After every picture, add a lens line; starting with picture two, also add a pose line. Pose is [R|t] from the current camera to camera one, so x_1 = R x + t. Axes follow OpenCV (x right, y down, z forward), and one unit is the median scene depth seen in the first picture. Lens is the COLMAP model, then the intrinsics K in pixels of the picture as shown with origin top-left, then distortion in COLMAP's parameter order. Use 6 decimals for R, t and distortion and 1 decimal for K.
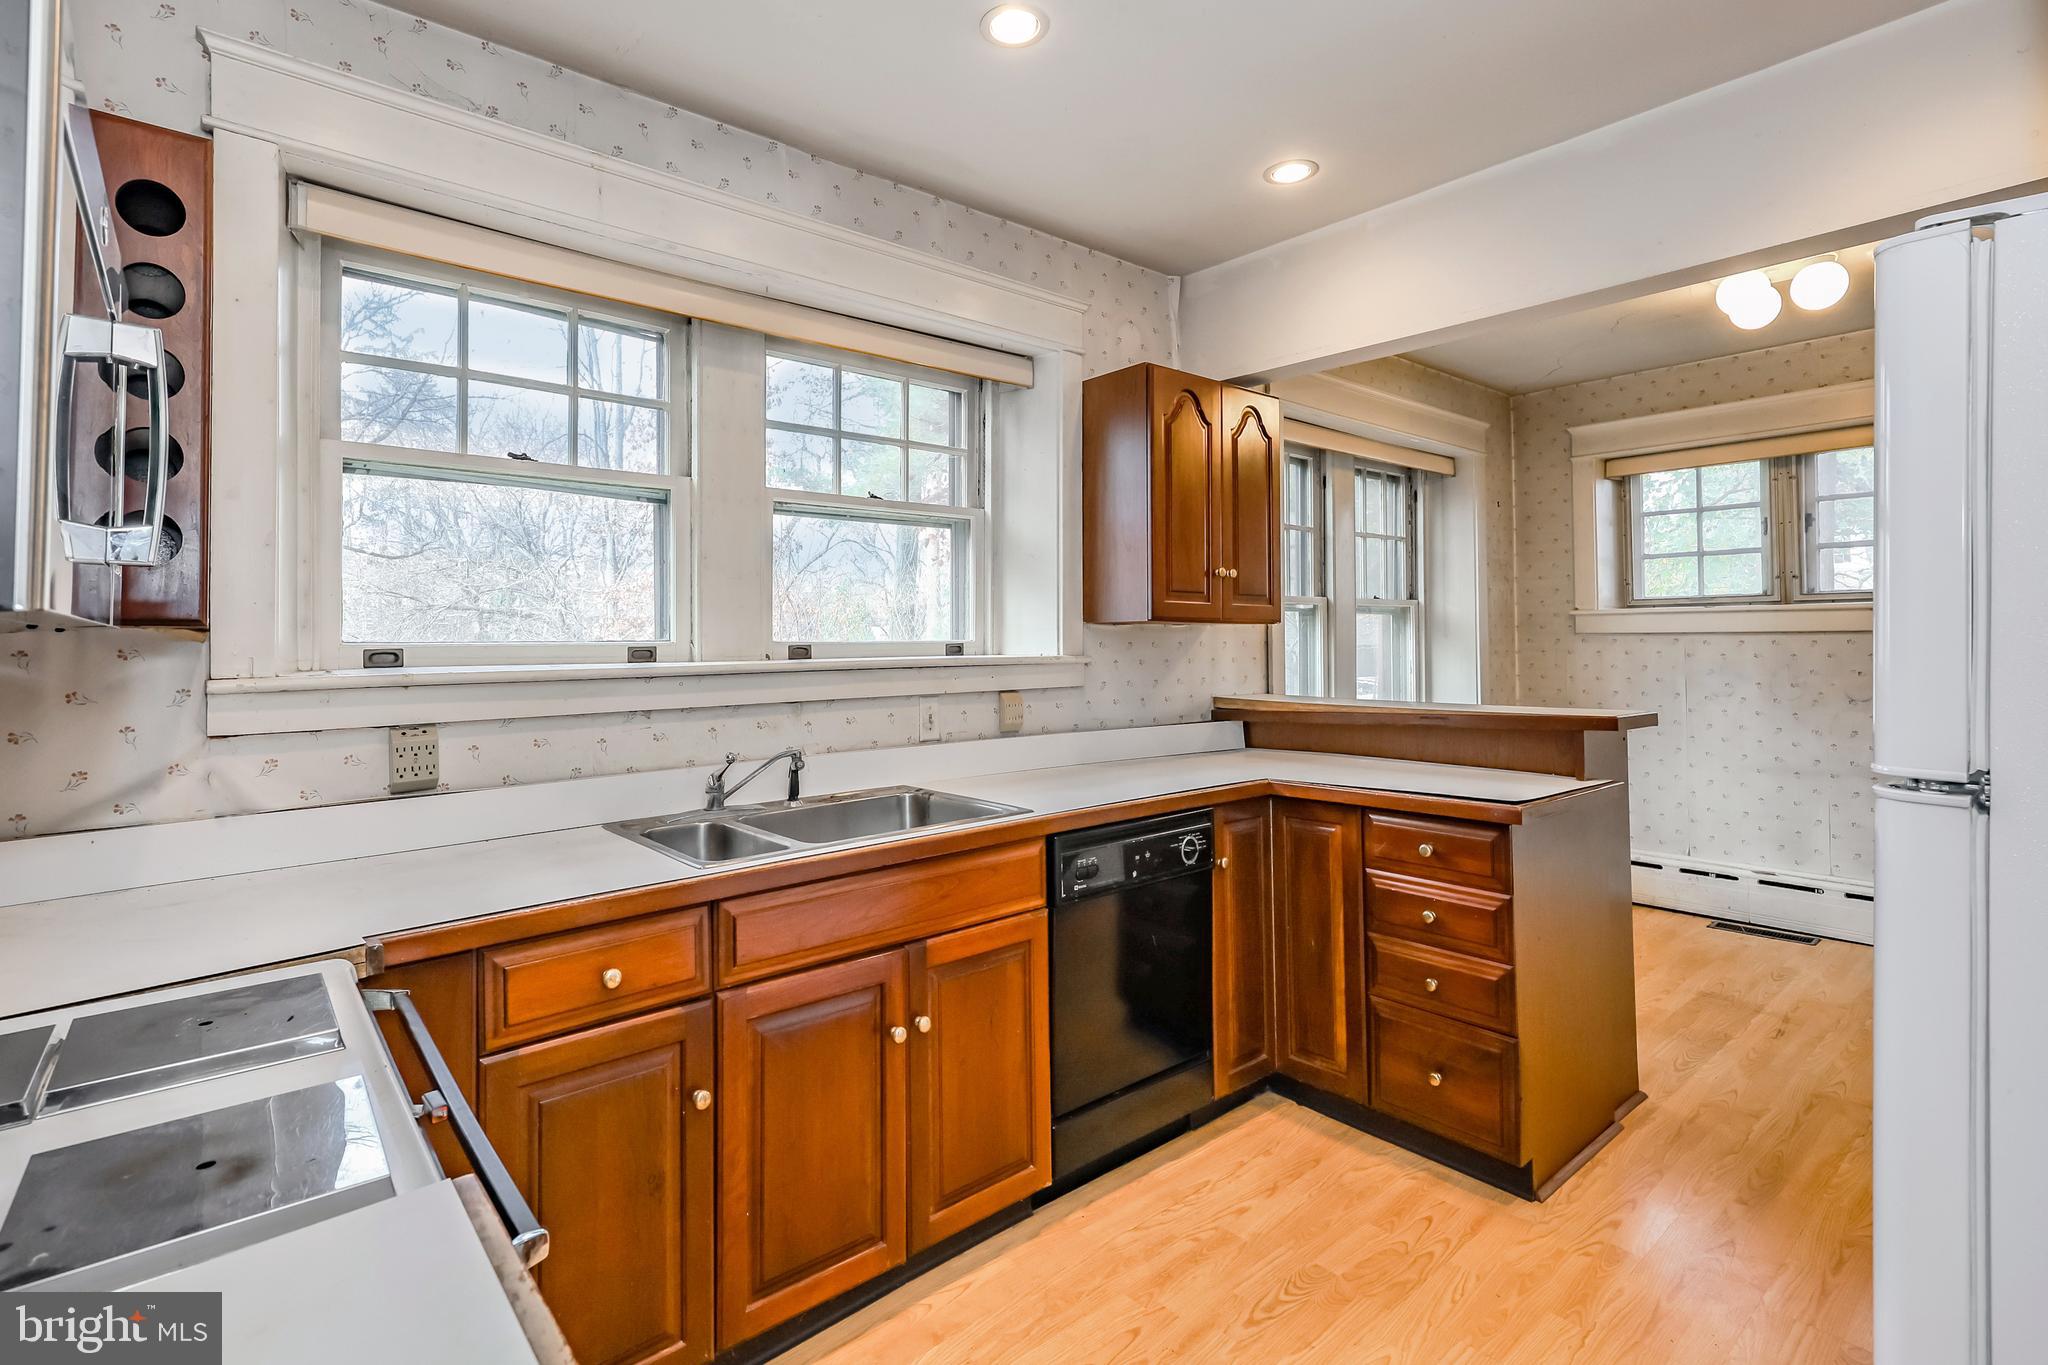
lens RADIAL K [[923.1, 0, 969.7], [0, 923.1, 650.0], [0, 0, 1]] dist [0.010705, 0.000038]
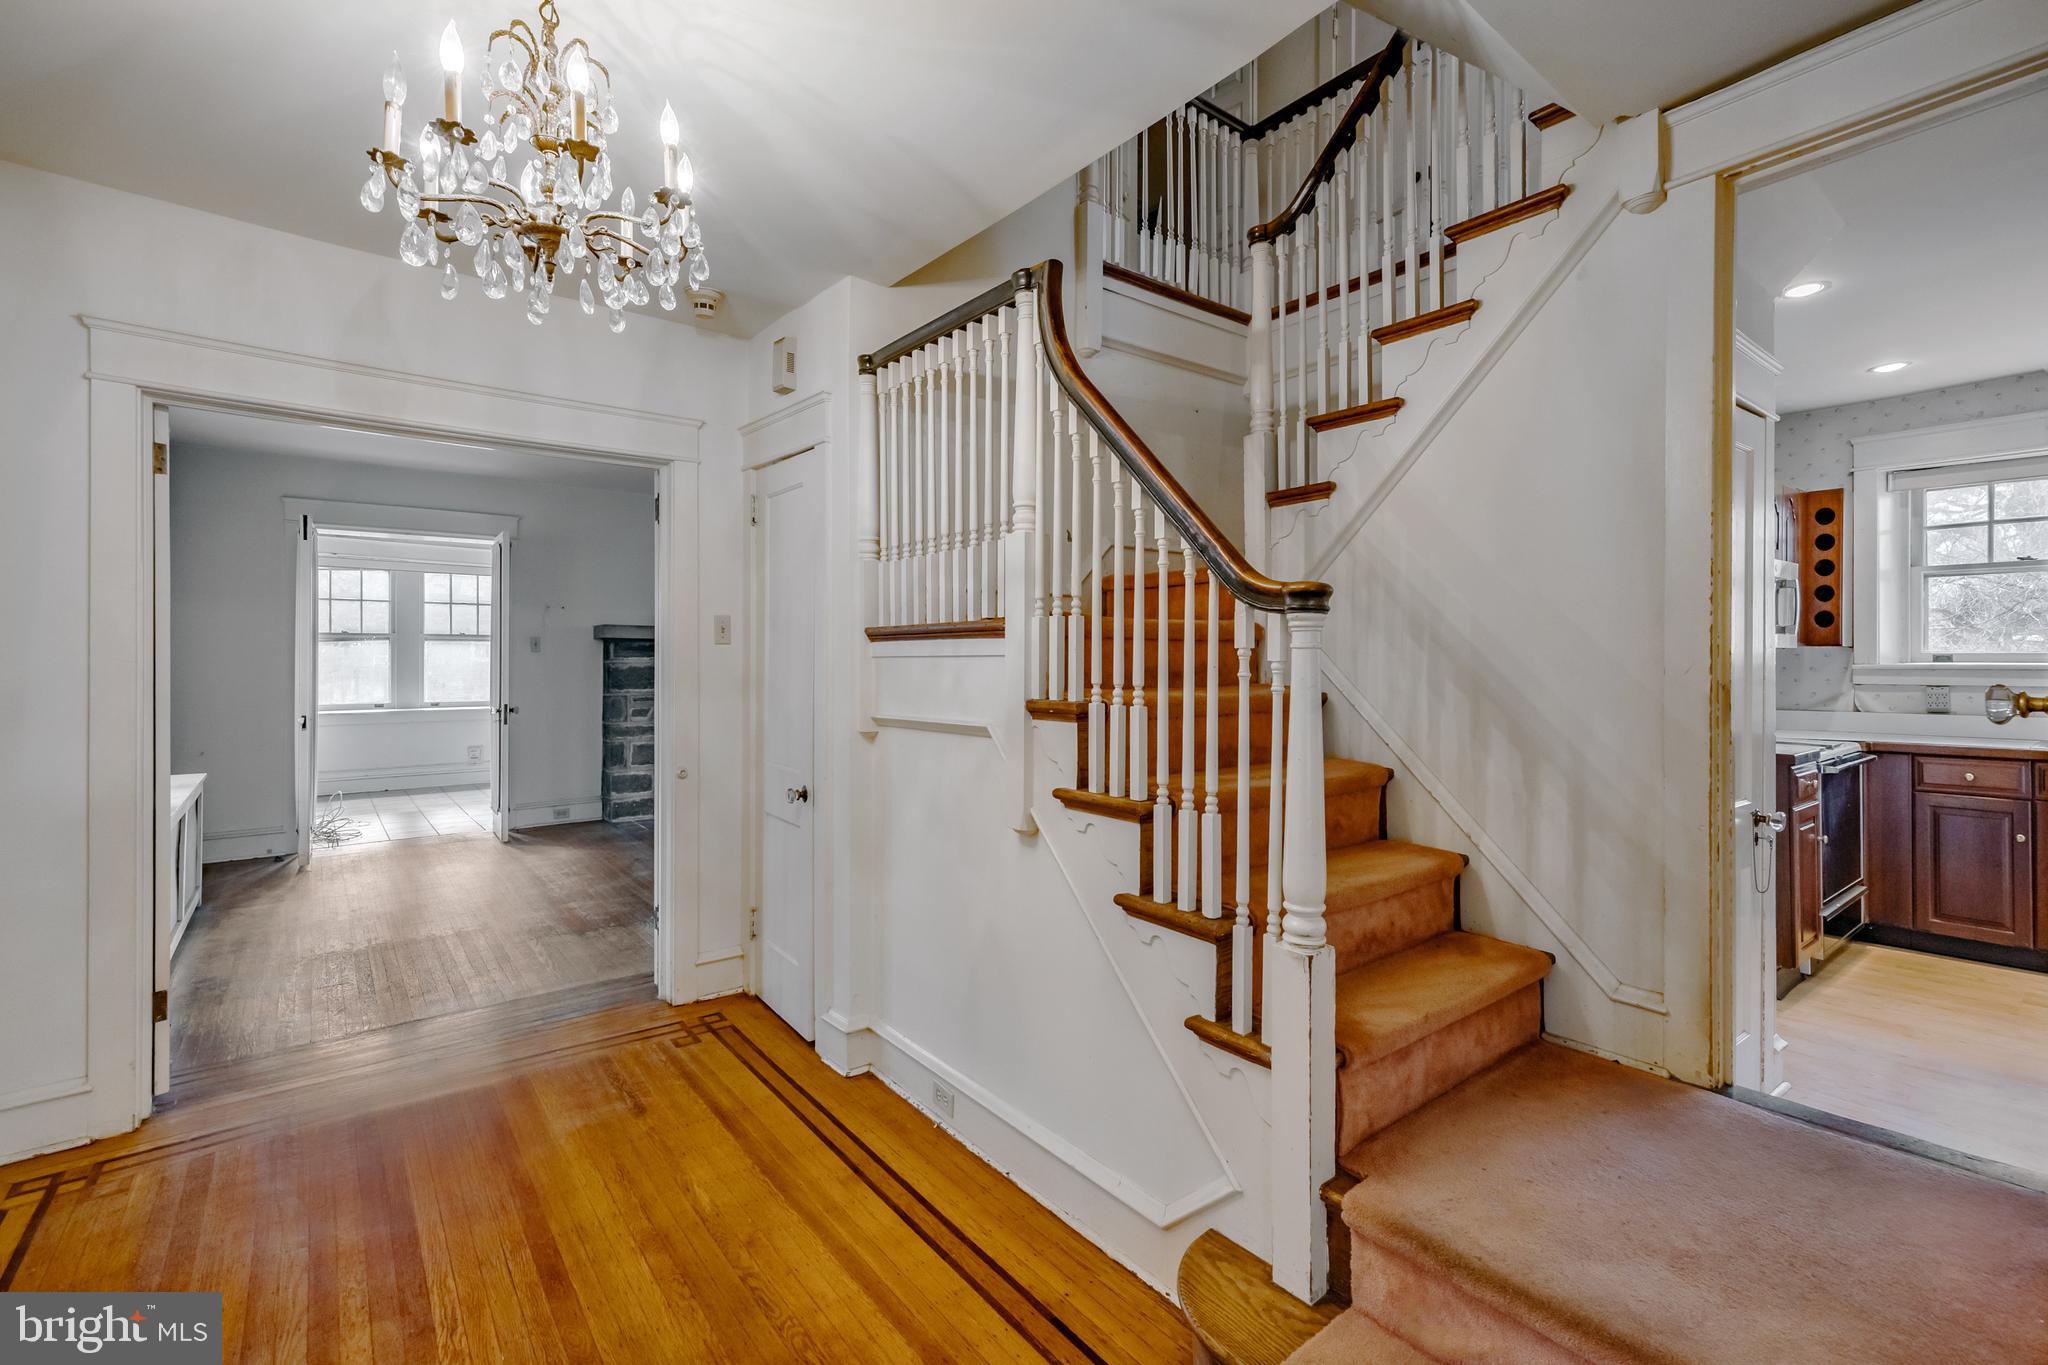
lens RADIAL K [[908.3, 0, 1022.7], [0, 908.3, 662.7], [0, 0, 1]] dist [0.002959, 0.000159]
pose [[-0.026970, 0.009678, -0.999589, 1.828339], [-0.004653, 0.999941, 0.009807, 0.009671], [0.999625, 0.004916, -0.026923, -1.311723]]
